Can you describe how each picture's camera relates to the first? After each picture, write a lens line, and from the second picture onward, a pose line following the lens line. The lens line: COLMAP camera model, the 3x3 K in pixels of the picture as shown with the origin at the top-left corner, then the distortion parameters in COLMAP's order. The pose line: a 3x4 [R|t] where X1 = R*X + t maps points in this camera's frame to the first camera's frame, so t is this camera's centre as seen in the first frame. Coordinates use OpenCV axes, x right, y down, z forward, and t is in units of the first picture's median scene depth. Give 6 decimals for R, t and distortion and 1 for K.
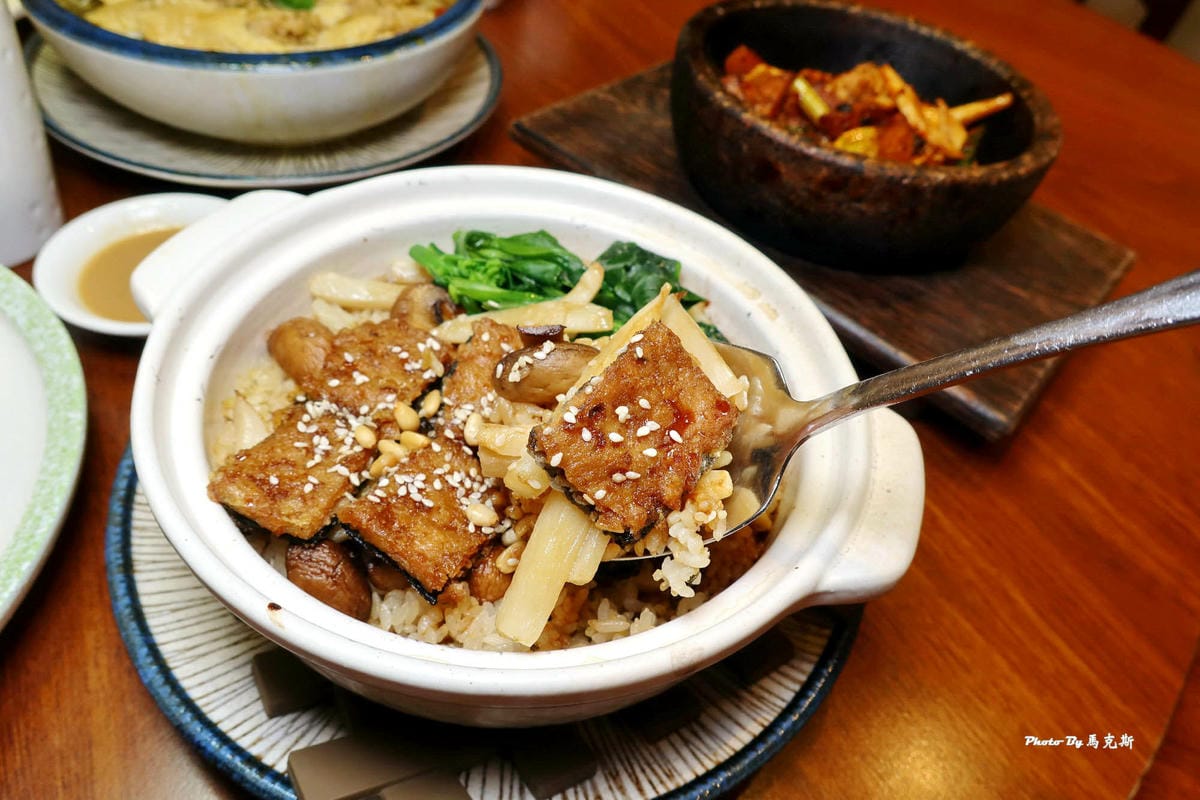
lens RADIAL K [[794.6, 0, 600.0], [0, 794.6, 400.0], [0, 0, 1]] dist [0.002240, -0.032270]
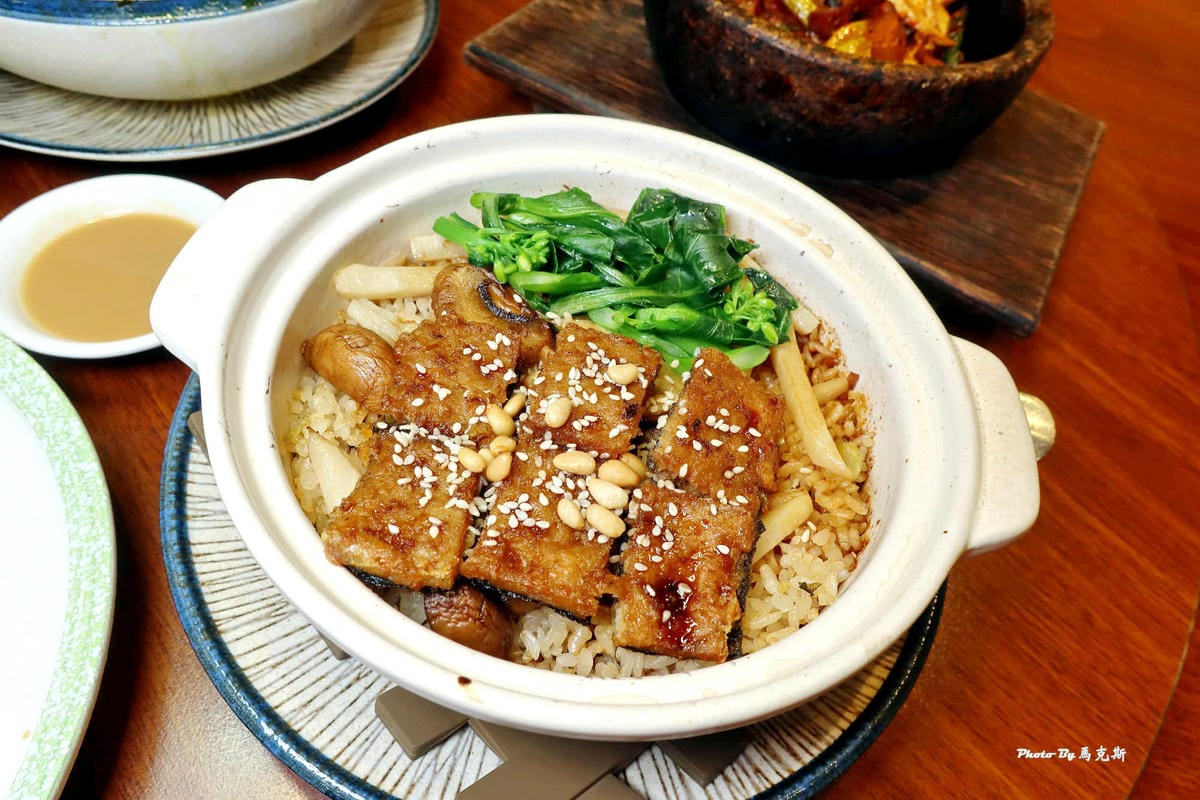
lens RADIAL K [[800.8, 0, 600.0], [0, 800.8, 400.0], [0, 0, 1]] dist [-0.017468, 0.004072]
pose [[0.983286, -0.143605, 0.111921, -0.172633], [0.126487, 0.980956, 0.147399, -0.099409], [-0.130957, -0.130779, 0.982724, 0.057789]]
